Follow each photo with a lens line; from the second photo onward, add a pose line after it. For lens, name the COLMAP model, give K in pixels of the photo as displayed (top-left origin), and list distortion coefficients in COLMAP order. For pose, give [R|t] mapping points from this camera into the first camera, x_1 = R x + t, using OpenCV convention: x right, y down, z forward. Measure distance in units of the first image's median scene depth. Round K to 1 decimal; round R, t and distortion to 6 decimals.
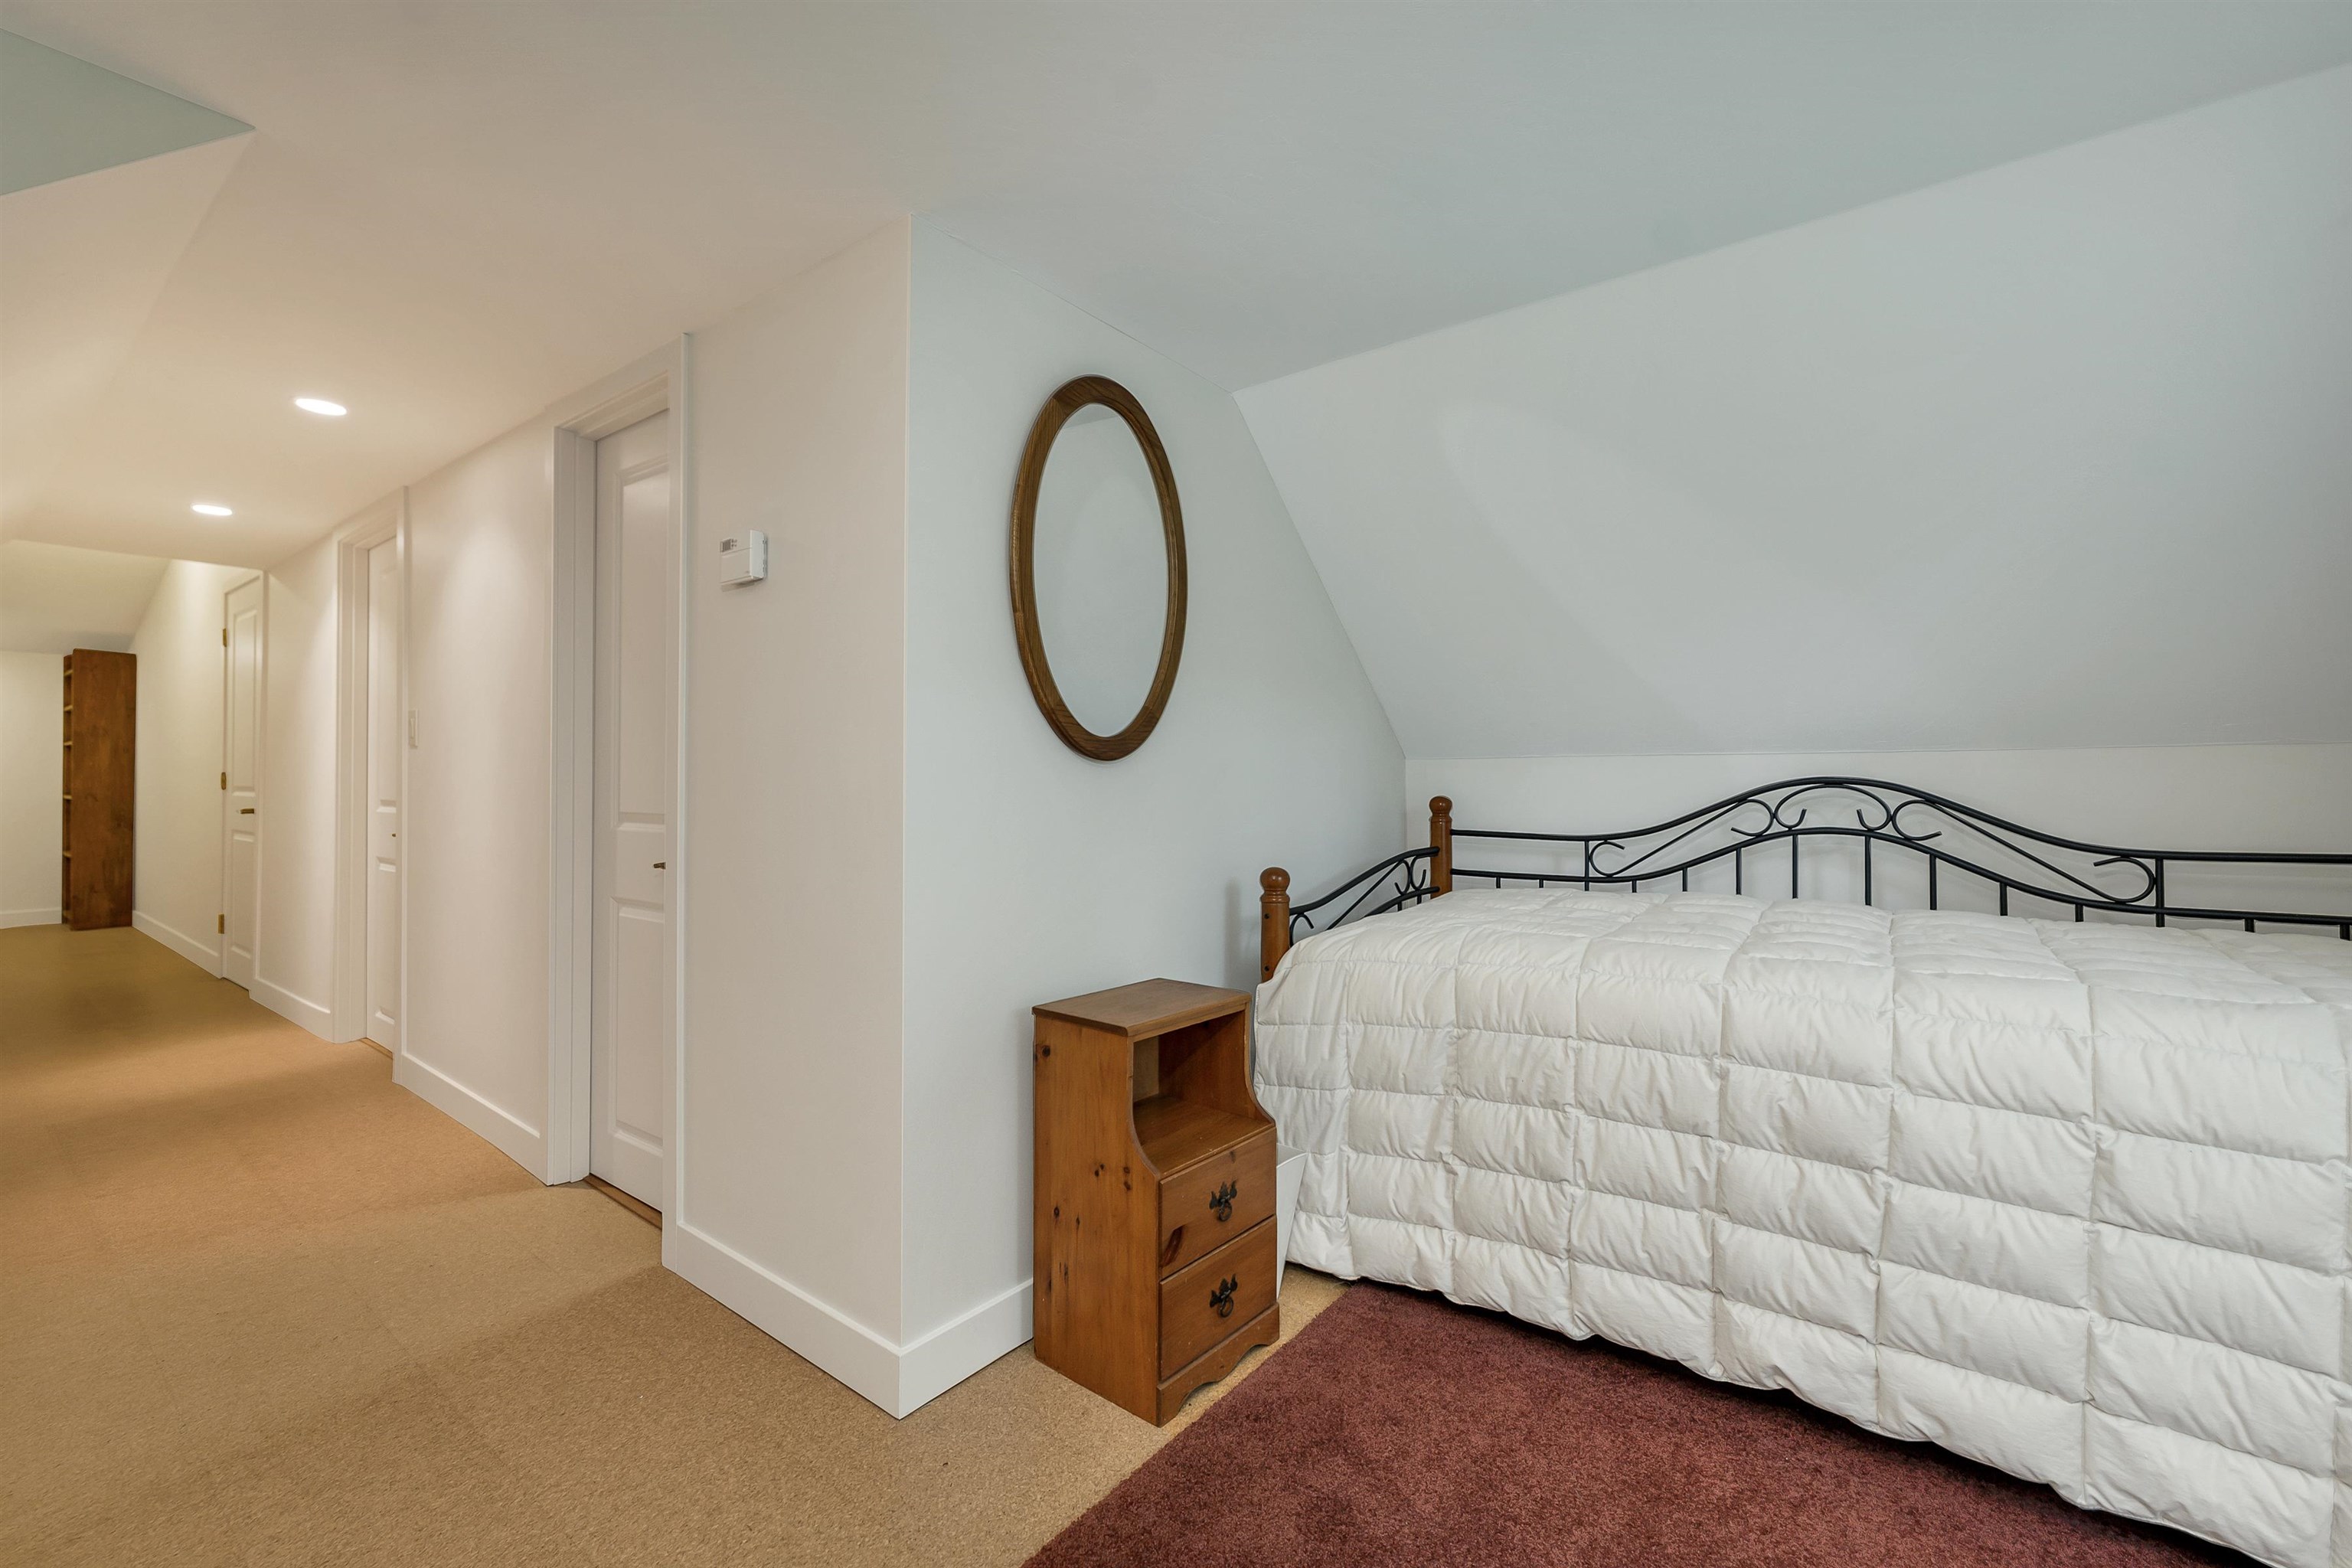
lens RADIAL K [[999.1, 0, 1182.3], [0, 999.1, 794.0], [0, 0, 1]] dist [-0.001295, 0.000400]
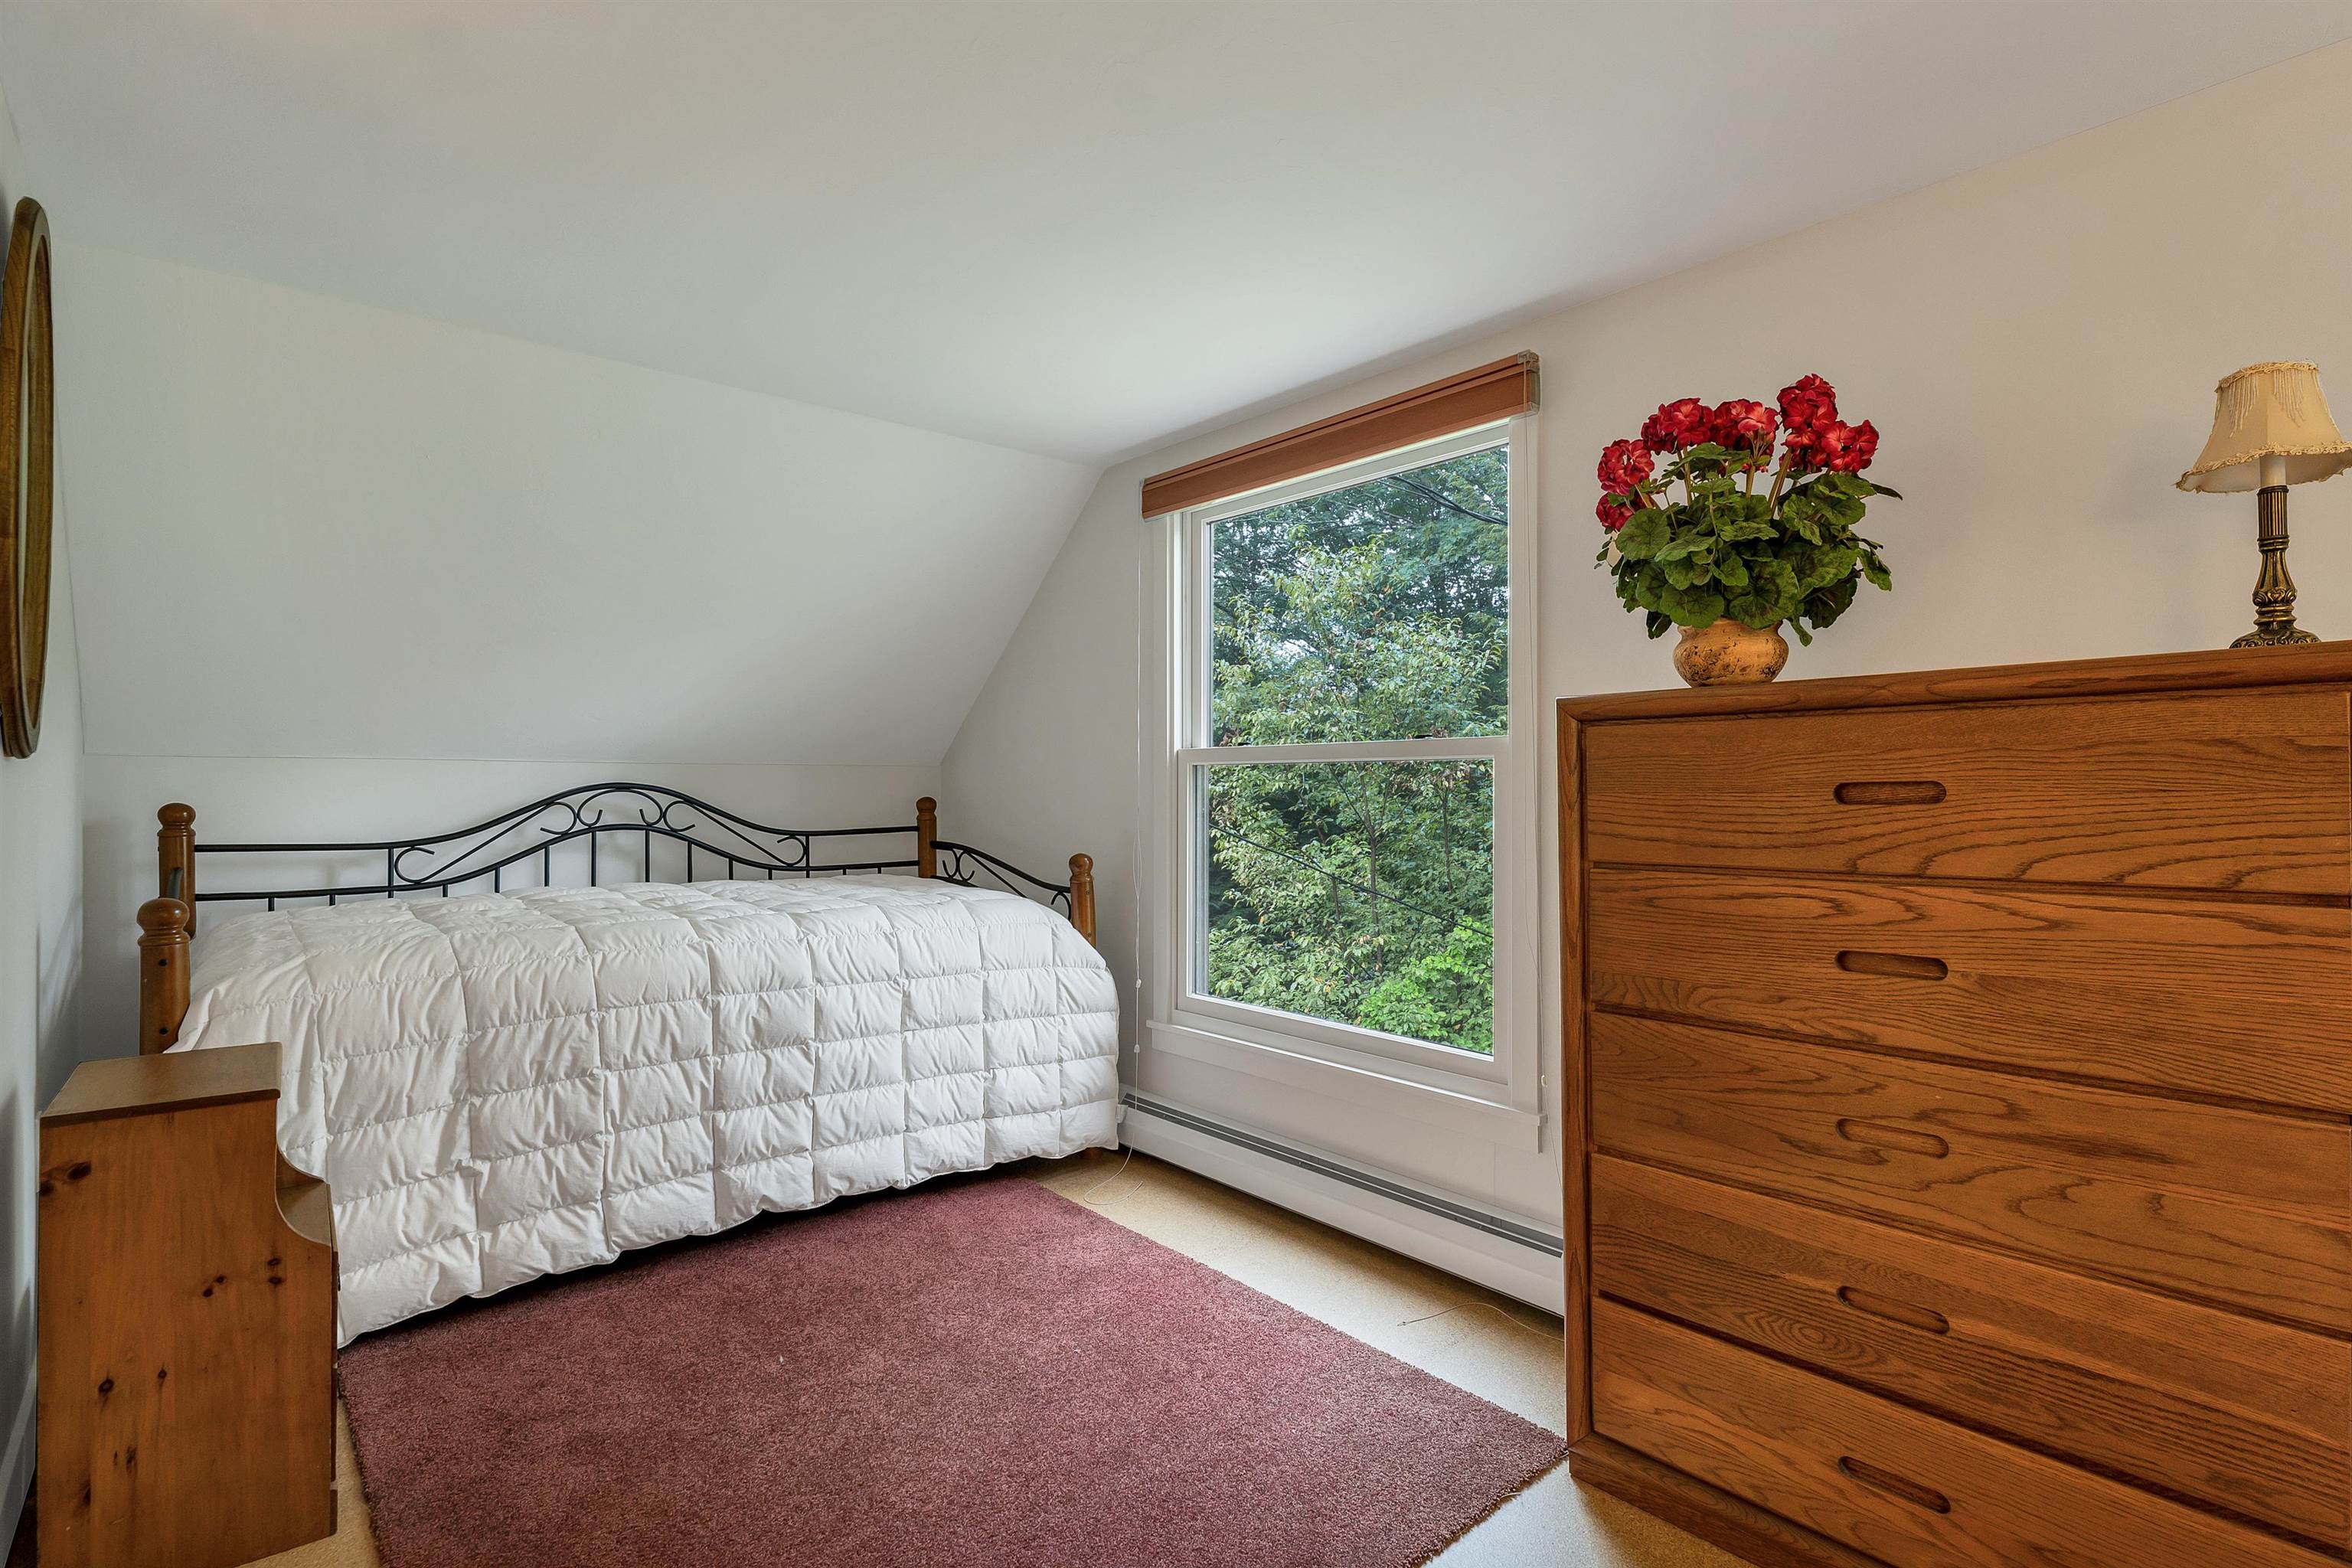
lens RADIAL K [[1149.7, 0, 1176.0], [0, 1149.7, 784.0], [0, 0, 1]] dist [-0.002302, 0.000000]
pose [[0.197372, 0.000585, 0.980329, -0.725683], [0.005689, 0.999982, -0.001743, -0.011231], [-0.980312, 0.005921, 0.197365, 0.068615]]
